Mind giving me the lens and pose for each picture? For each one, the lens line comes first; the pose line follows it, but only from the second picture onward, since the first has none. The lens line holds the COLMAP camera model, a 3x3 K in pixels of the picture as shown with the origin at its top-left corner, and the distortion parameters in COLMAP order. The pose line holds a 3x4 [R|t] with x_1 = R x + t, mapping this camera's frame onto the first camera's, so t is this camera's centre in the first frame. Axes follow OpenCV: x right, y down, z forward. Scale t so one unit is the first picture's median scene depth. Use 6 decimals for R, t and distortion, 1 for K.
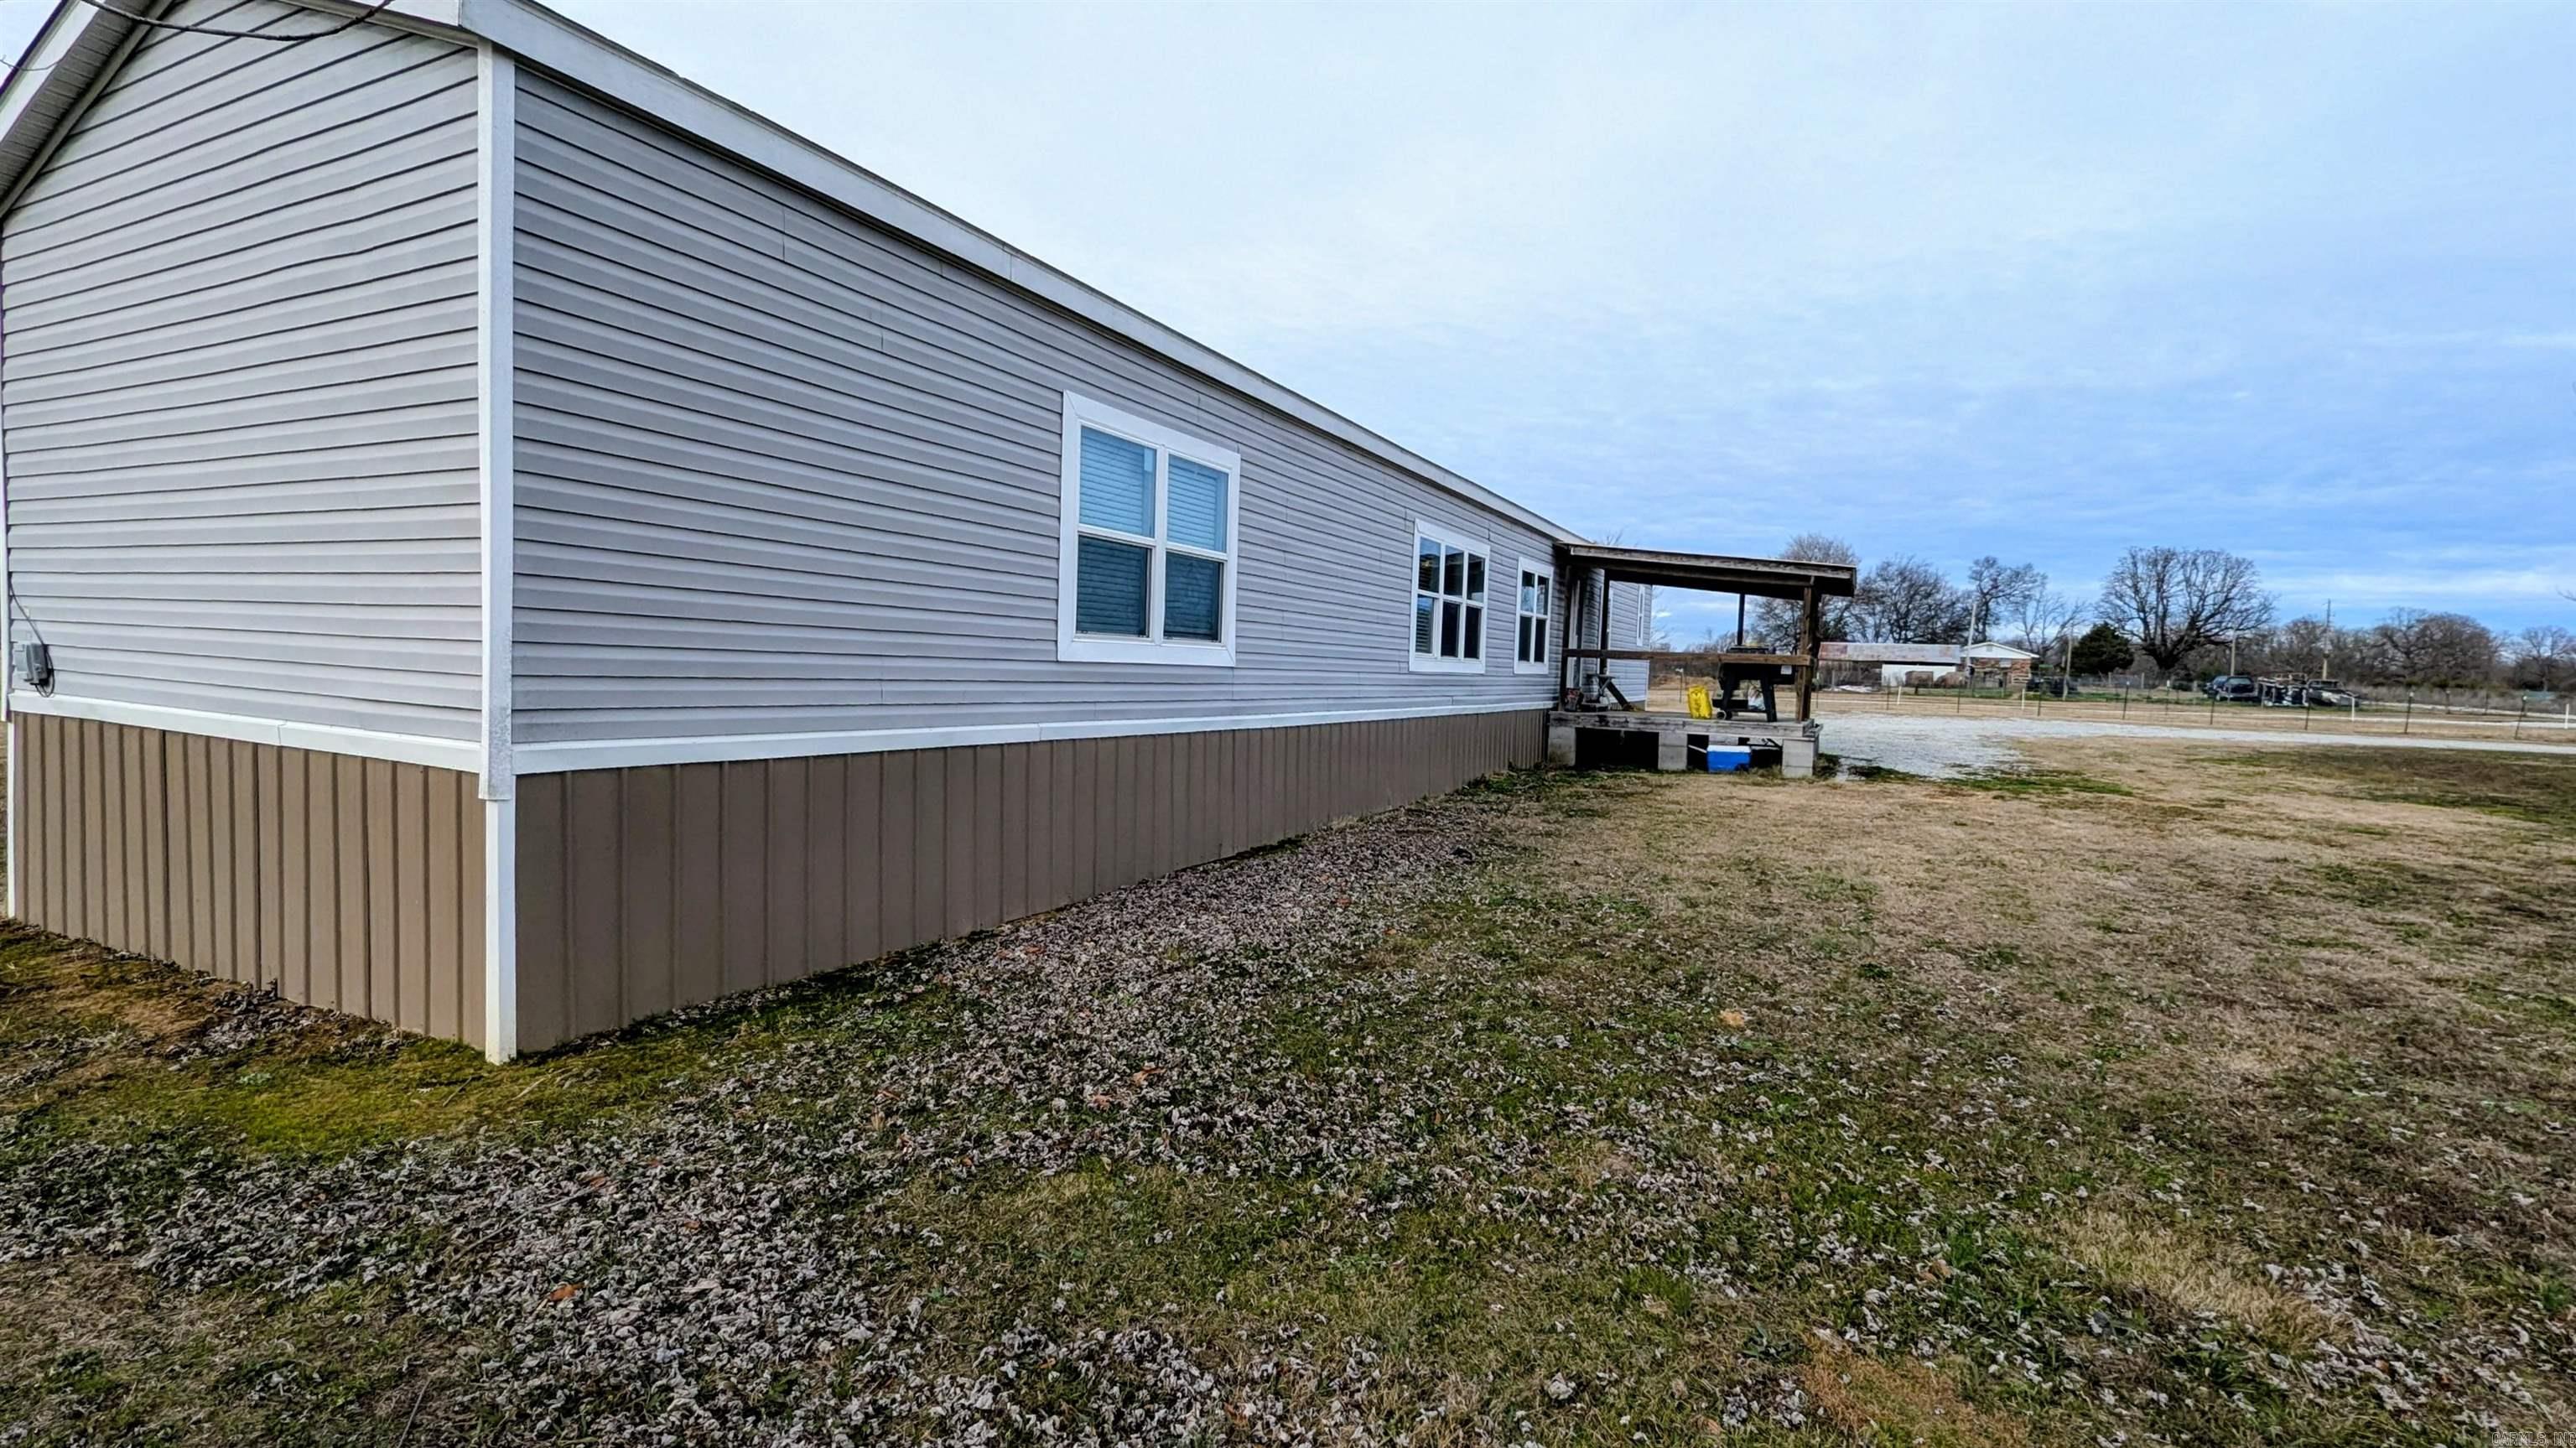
lens RADIAL K [[1112.5, 0, 1297.5], [0, 1112.5, 722.9], [0, 0, 1]] dist [-0.002048, -0.000684]
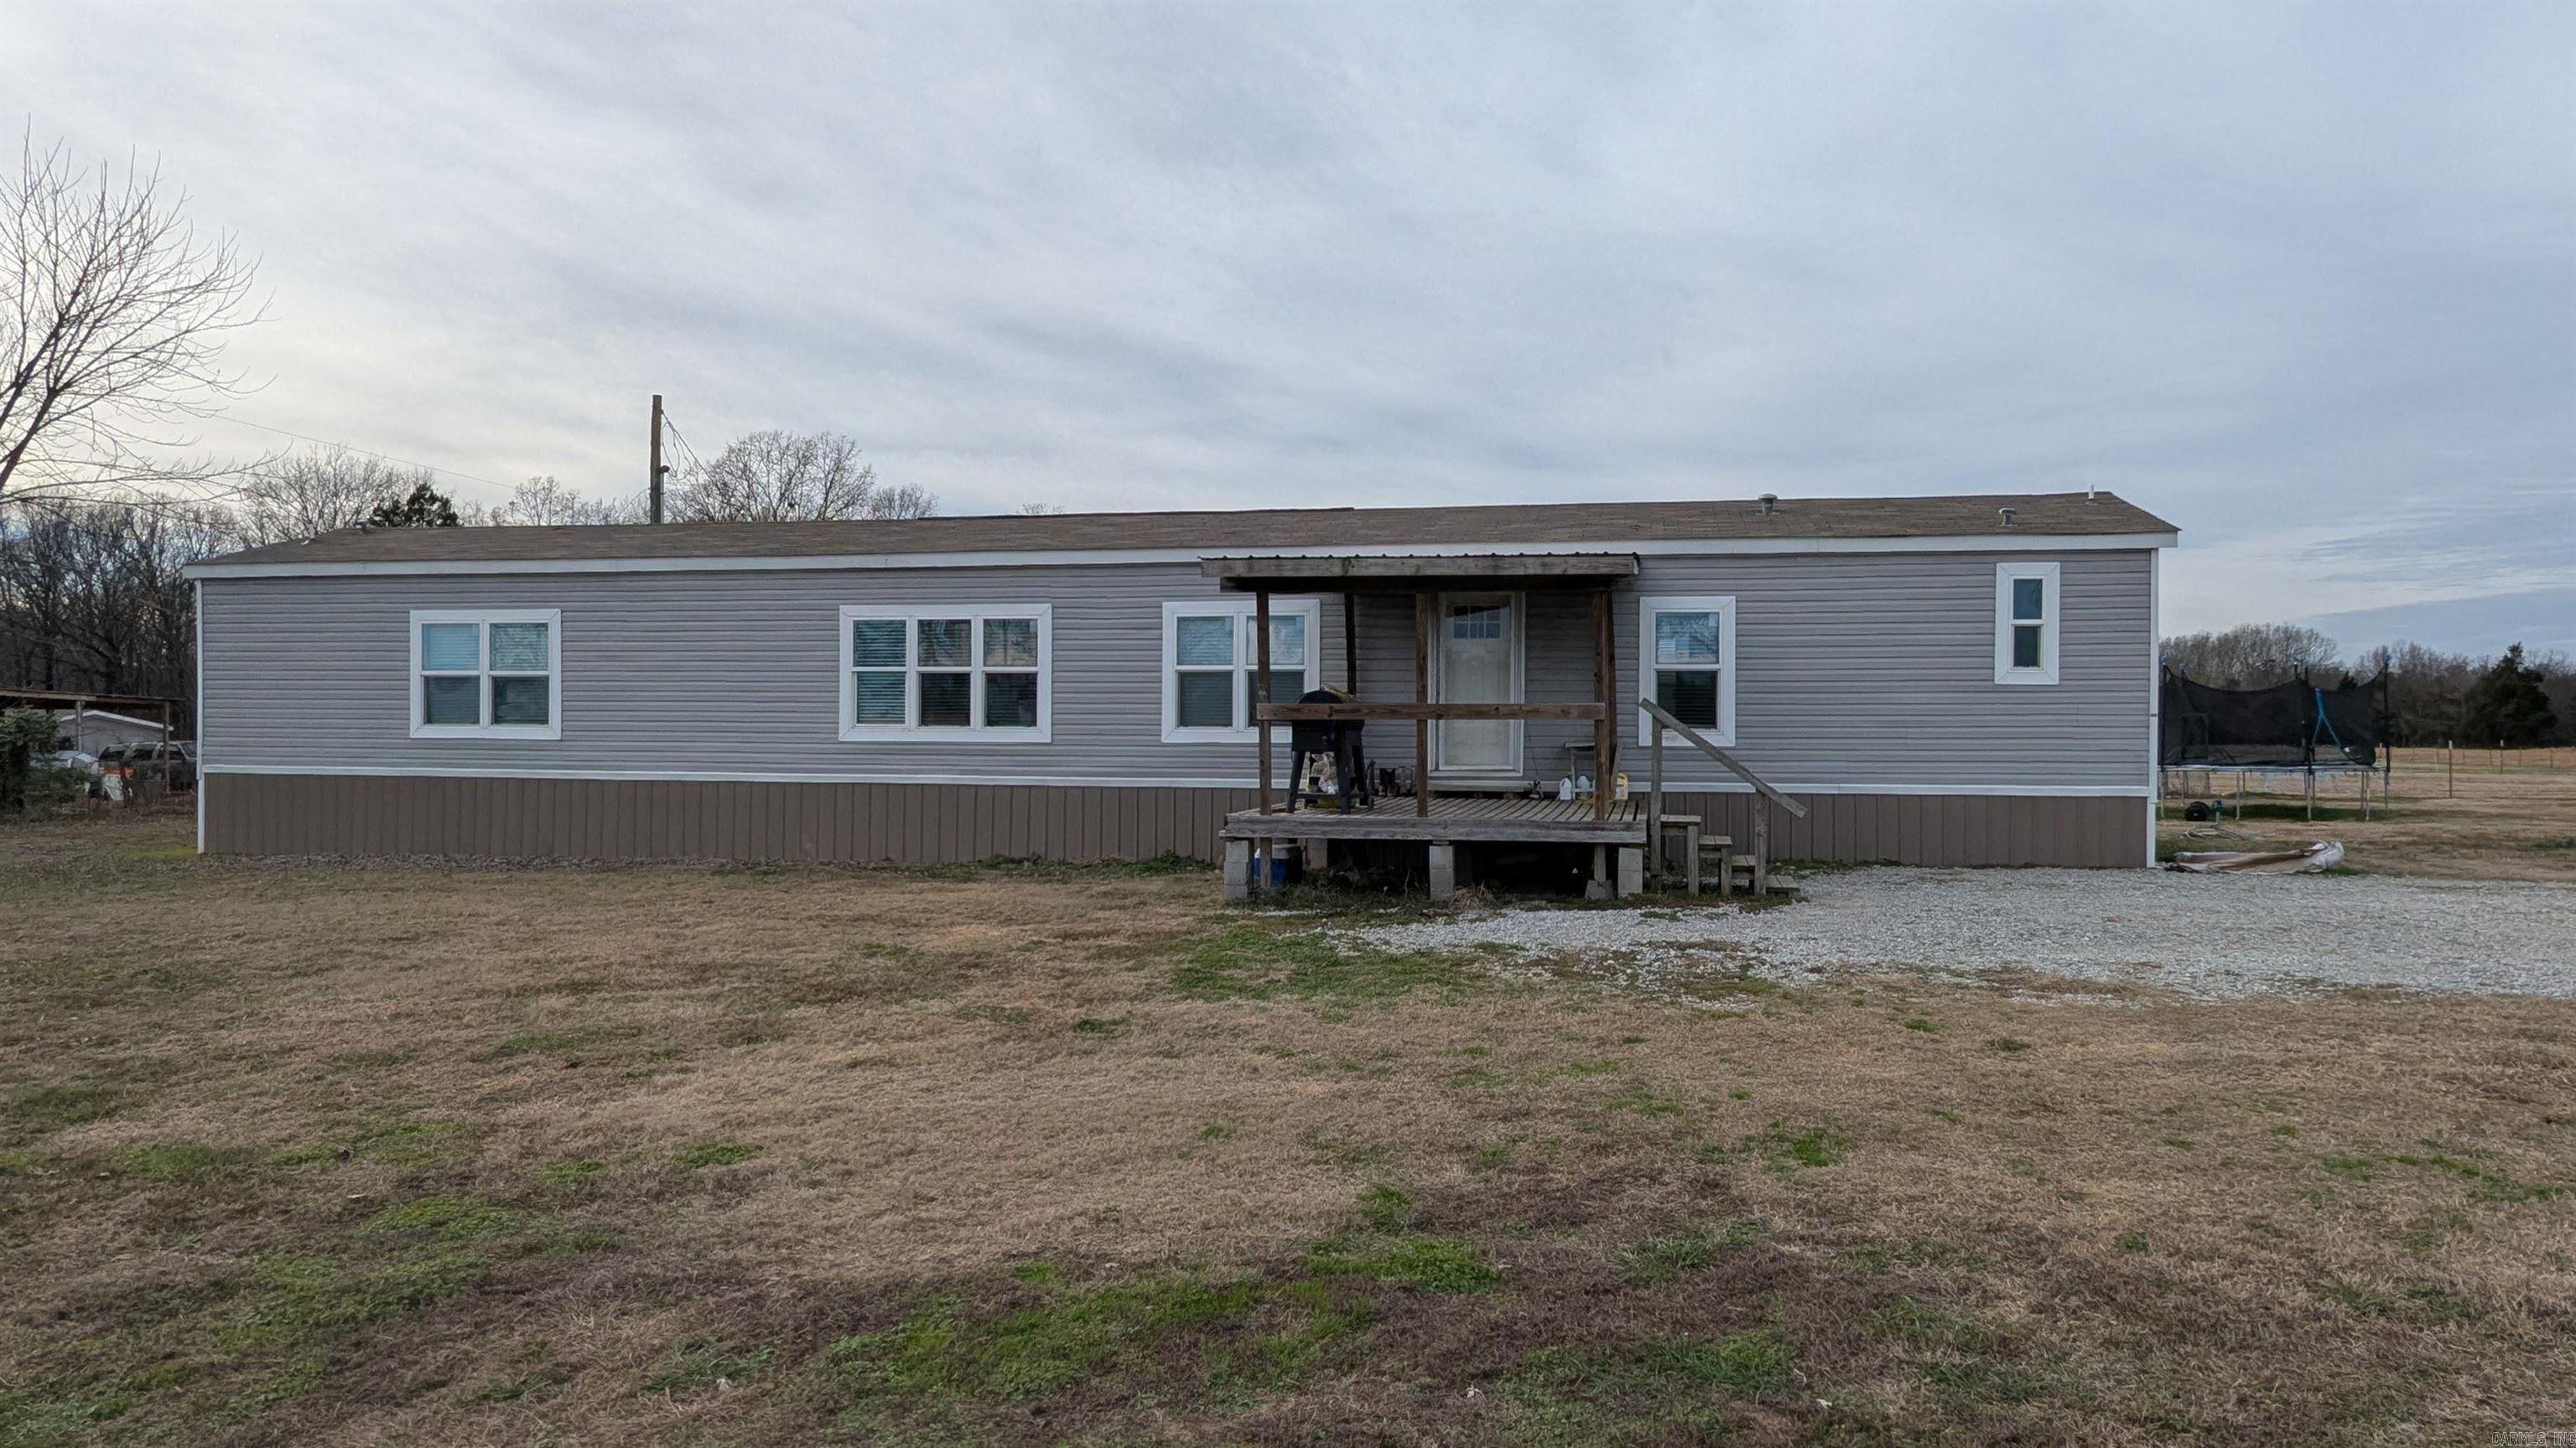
lens RADIAL K [[1112.5, 0, 1297.5], [0, 1112.5, 722.9], [0, 0, 1]] dist [-0.002048, -0.000684]
pose [[0.335706, -0.060009, -0.940053, 2.027536], [-0.042318, 0.996000, -0.078692, 0.008059], [0.941016, 0.066199, 0.331824, 1.646717]]
